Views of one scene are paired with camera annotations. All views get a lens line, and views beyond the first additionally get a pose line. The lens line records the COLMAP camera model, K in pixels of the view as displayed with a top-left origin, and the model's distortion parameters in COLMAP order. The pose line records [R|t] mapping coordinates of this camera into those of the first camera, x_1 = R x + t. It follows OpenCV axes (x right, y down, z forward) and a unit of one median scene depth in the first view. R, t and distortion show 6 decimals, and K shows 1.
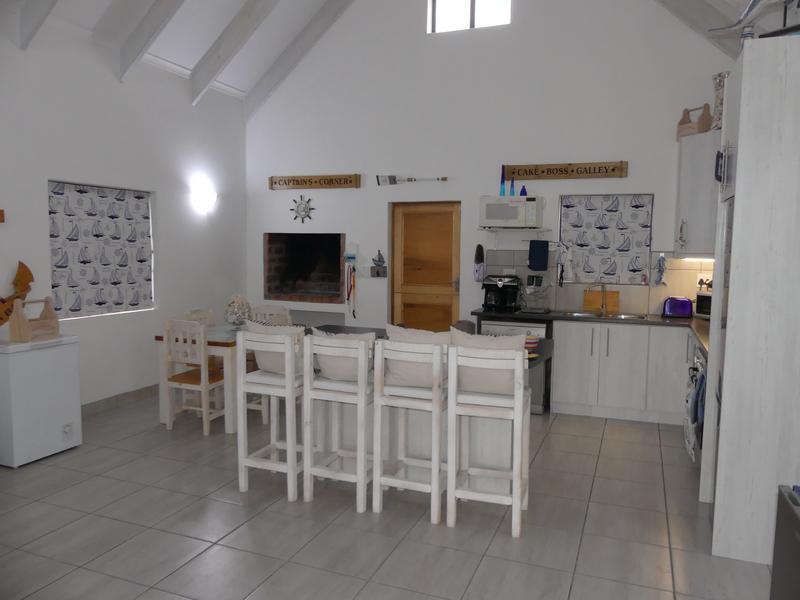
lens RADIAL K [[600.7, 0, 394.5], [0, 600.7, 304.2], [0, 0, 1]] dist [-0.034296, 0.018239]
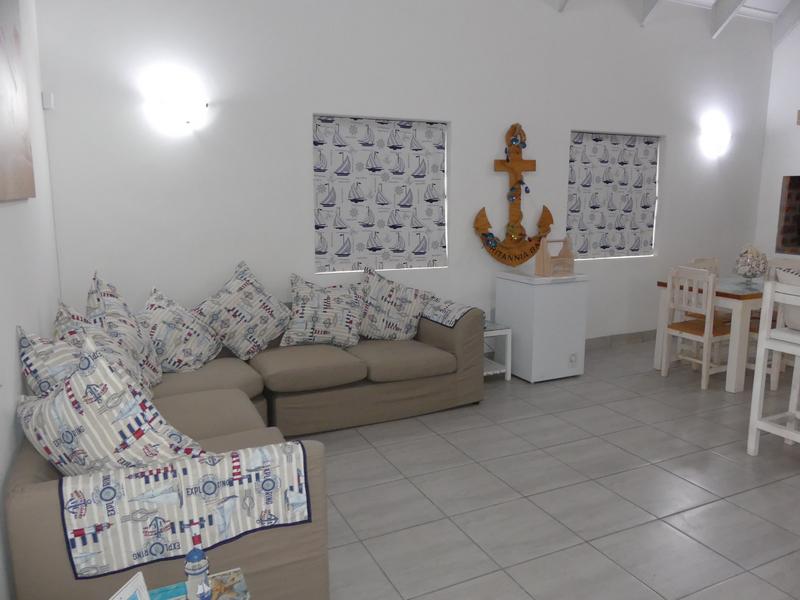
lens RADIAL K [[600.7, 0, 397.9], [0, 600.7, 300.2], [0, 0, 1]] dist [-0.034296, 0.018239]
pose [[0.733798, 0.104007, -0.671359, -0.038783], [-0.054374, 0.994033, 0.094565, 0.011165], [0.677188, -0.032887, 0.735074, -0.025653]]
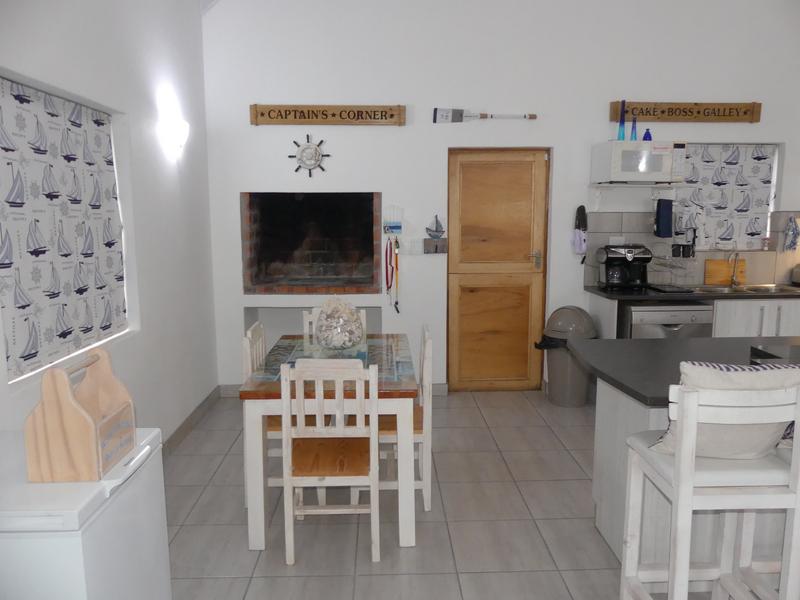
lens RADIAL K [[600.7, 0, 395.4], [0, 600.7, 304.7], [0, 0, 1]] dist [-0.034296, 0.018239]
pose [[0.916345, -0.077662, 0.392786, -0.406089], [0.053988, 0.996015, 0.070984, -0.042958], [-0.396734, -0.043840, 0.916886, 0.411682]]
